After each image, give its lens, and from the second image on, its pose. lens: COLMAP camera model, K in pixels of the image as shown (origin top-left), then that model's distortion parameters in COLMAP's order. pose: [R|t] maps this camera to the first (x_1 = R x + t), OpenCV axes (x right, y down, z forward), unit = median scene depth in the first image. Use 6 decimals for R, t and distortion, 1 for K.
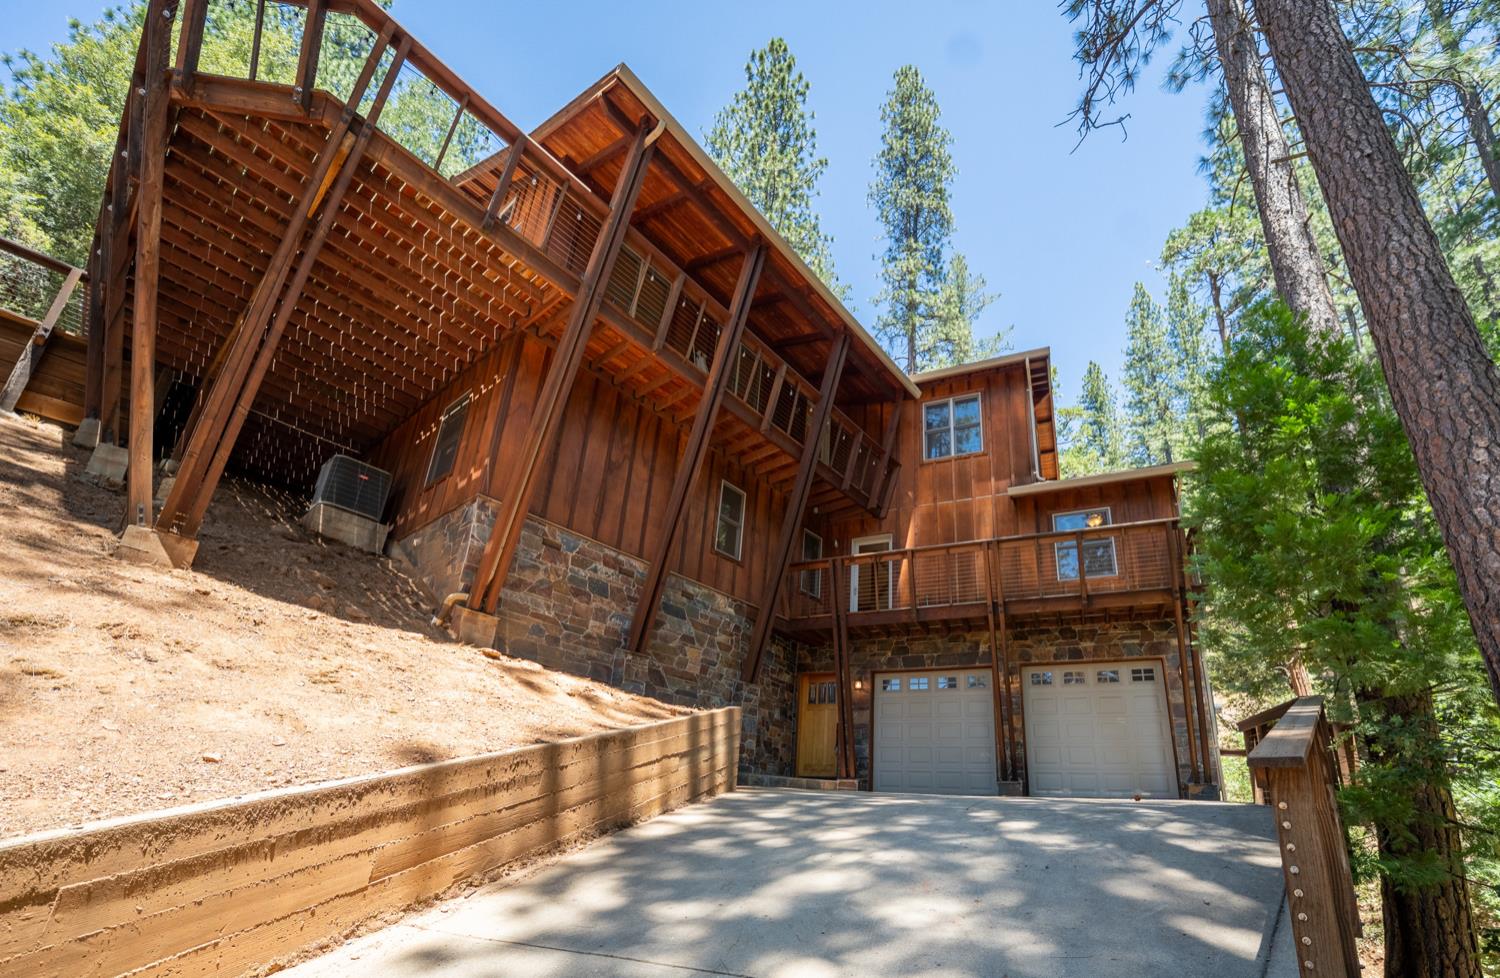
lens RADIAL K [[604.6, 0, 829.8], [0, 604.6, 606.6], [0, 0, 1]] dist [-0.014525, -0.000020]
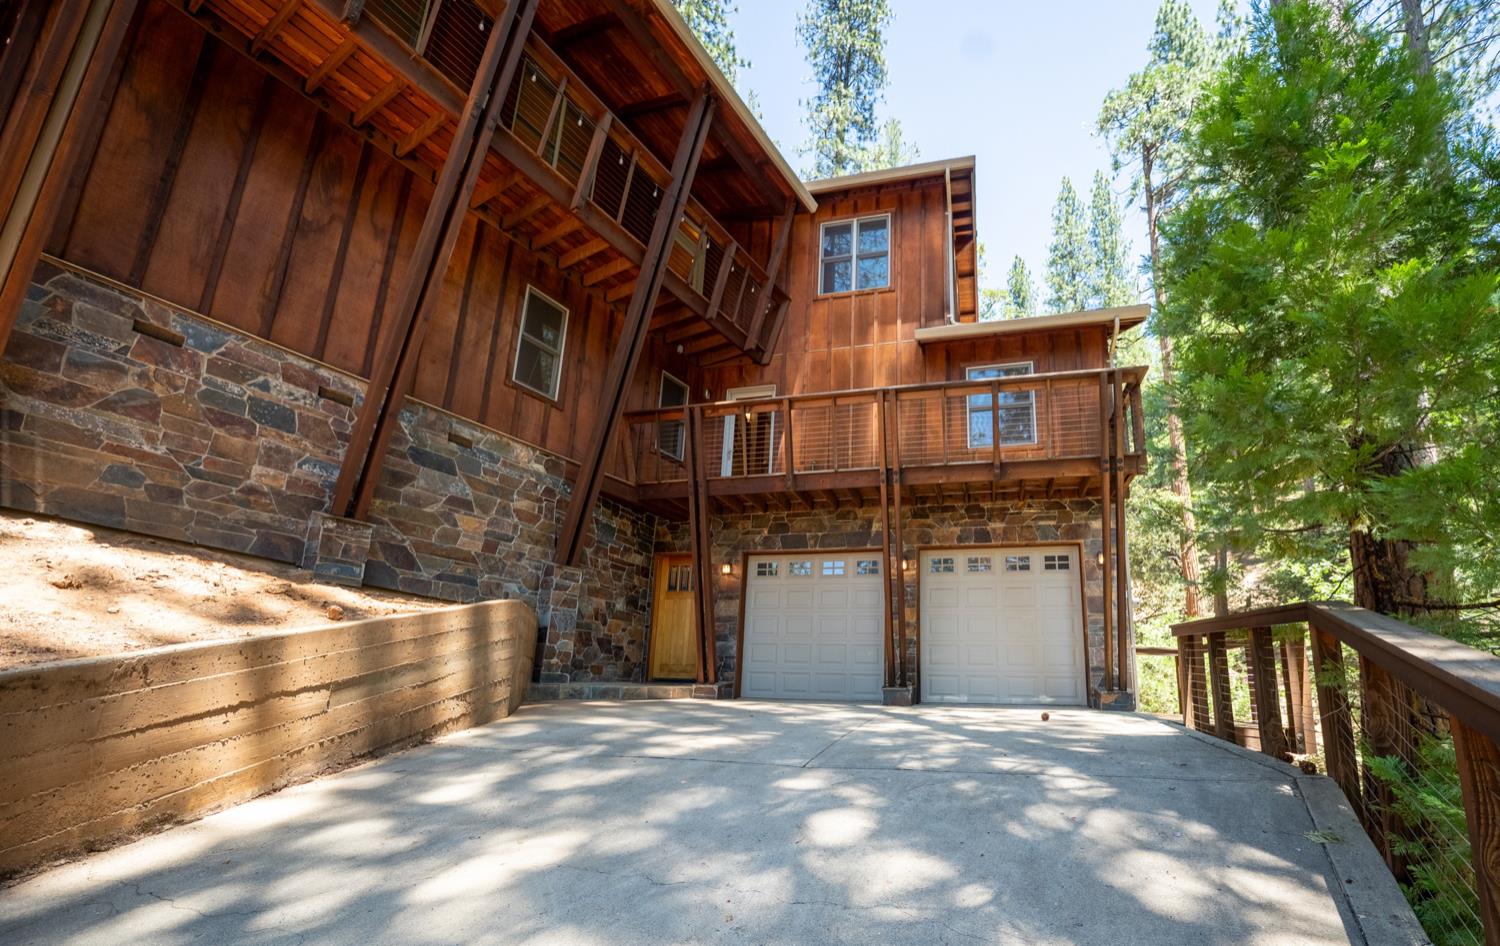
lens RADIAL K [[570.8, 0, 848.4], [0, 570.8, 561.8], [0, 0, 1]] dist [-0.015187, -0.000016]
pose [[0.988539, 0.014454, 0.150273, 0.105960], [-0.032549, 0.992401, 0.118665, 0.026096], [-0.147416, -0.122197, 0.981497, 0.248897]]
